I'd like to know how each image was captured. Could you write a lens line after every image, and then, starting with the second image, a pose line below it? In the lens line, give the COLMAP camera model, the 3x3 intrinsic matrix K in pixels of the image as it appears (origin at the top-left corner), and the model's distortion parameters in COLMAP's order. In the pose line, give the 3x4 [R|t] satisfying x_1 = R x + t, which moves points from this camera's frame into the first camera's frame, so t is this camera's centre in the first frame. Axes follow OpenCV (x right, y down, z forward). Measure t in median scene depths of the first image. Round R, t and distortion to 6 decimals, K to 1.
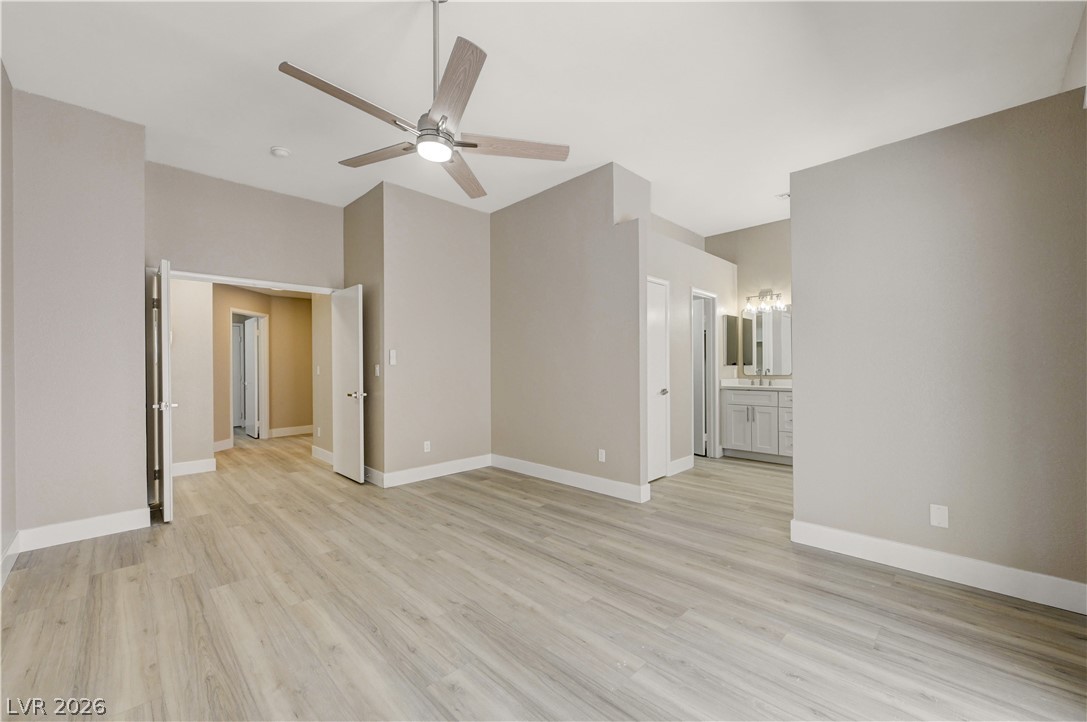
lens RADIAL K [[430.2, 0, 546.0], [0, 430.2, 365.1], [0, 0, 1]] dist [-0.000044, -0.000089]
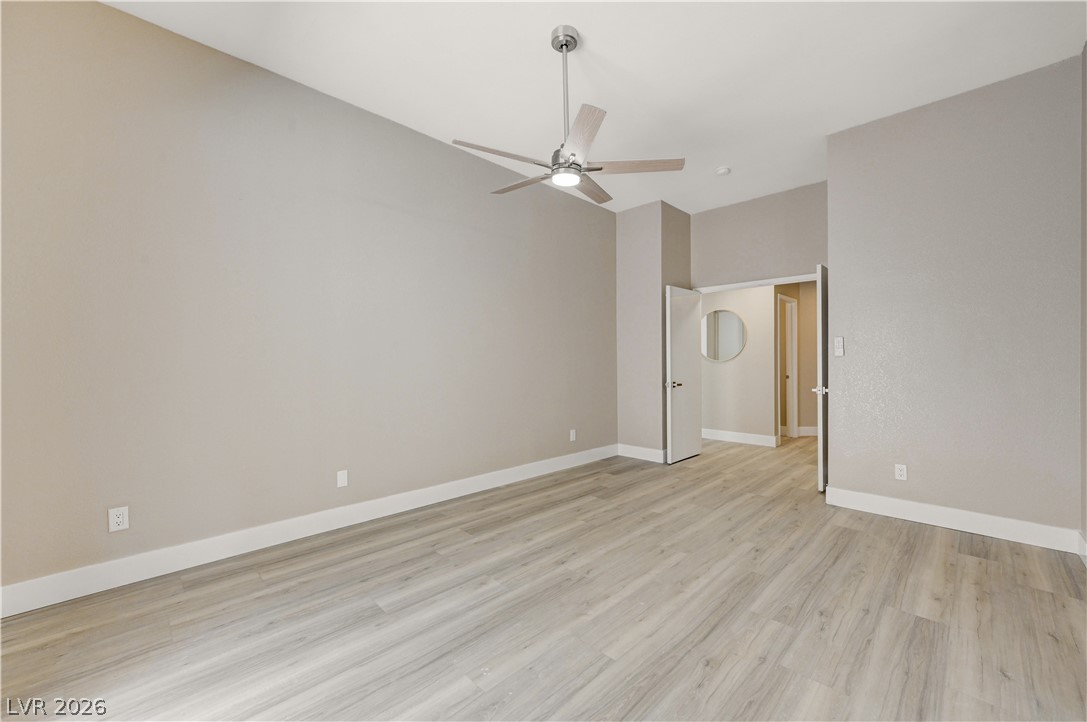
lens RADIAL K [[426.3, 0, 550.0], [0, 426.3, 361.6], [0, 0, 1]] dist [-0.000628, -0.000086]
pose [[0.008923, 0.011593, -0.999893, 0.690429], [0.004598, 0.999922, 0.011634, -0.004537], [0.999950, -0.004701, 0.008869, 0.700656]]
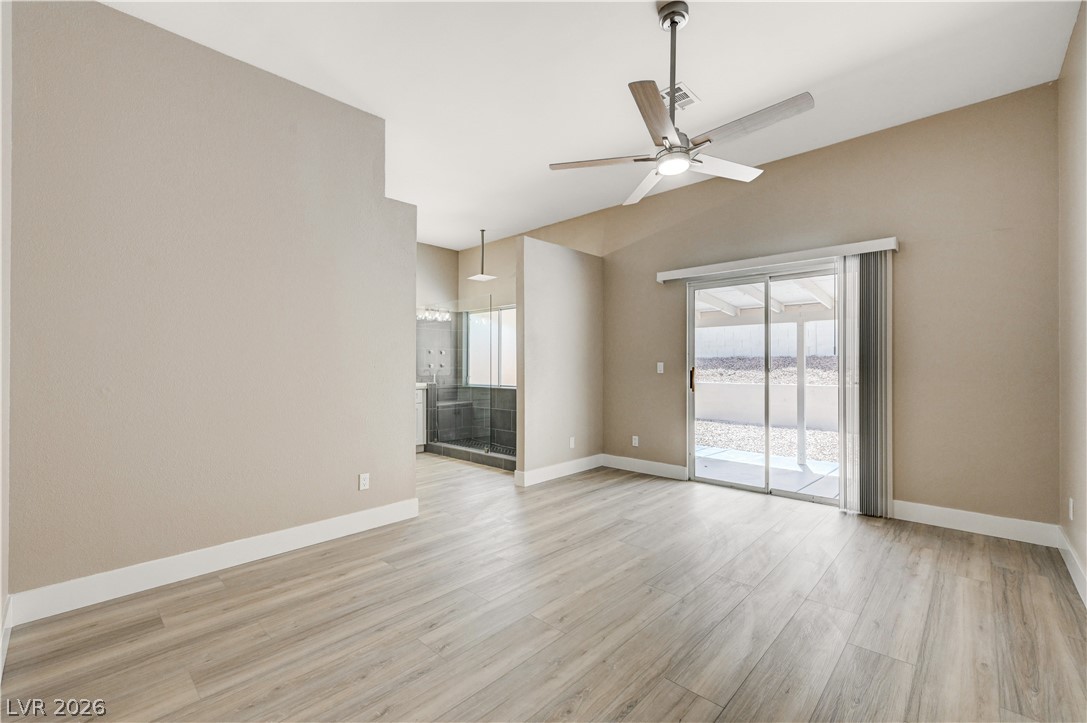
lens RADIAL K [[461.9, 0, 544.4], [0, 461.9, 365.0], [0, 0, 1]] dist [0.000174, 0.000080]
pose [[-0.032823, 0.012754, 0.999380, -1.048317], [0.000275, 0.999919, -0.012752, 0.012040], [-0.999461, -0.000144, -0.032824, 1.015163]]
